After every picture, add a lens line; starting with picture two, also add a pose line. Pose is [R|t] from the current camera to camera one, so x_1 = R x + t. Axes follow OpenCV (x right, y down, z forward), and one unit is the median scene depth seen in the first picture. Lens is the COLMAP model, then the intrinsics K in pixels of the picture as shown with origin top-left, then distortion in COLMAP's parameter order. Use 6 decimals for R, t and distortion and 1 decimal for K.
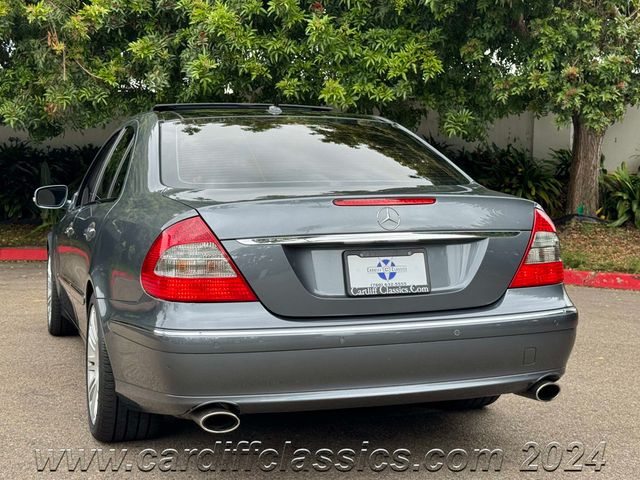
lens RADIAL K [[992.5, 0, 320.0], [0, 992.5, 240.0], [0, 0, 1]] dist [0.121459, -0.046653]
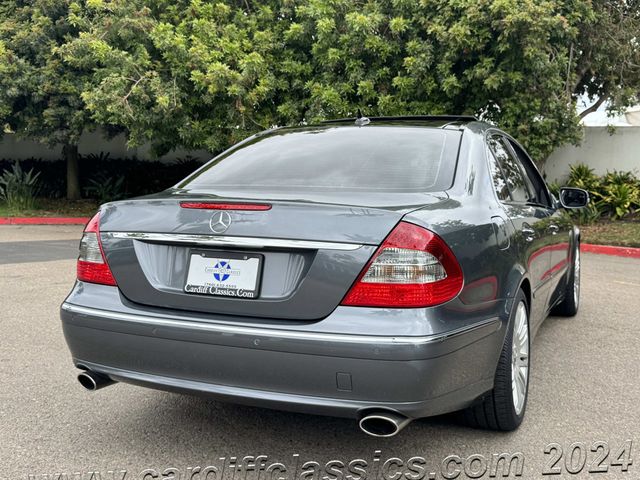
lens RADIAL K [[699.4, 0, 320.0], [0, 699.4, 240.0], [0, 0, 1]] dist [0.184219, -0.395959]
pose [[0.998371, 0.029134, -0.049049, -0.046669], [-0.028490, 0.999499, 0.013776, 0.027736], [0.049425, -0.012356, 0.998701, -0.297284]]
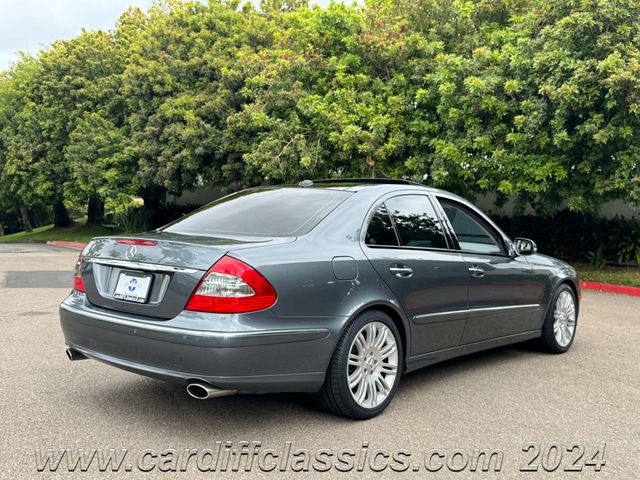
lens RADIAL K [[662.9, 0, 320.0], [0, 662.9, 240.0], [0, 0, 1]] dist [0.133806, -0.313635]
pose [[0.942918, 0.049355, -0.329347, 0.107759], [-0.064583, 0.997283, -0.035449, 0.025537], [0.326702, 0.054696, 0.943543, -0.353510]]
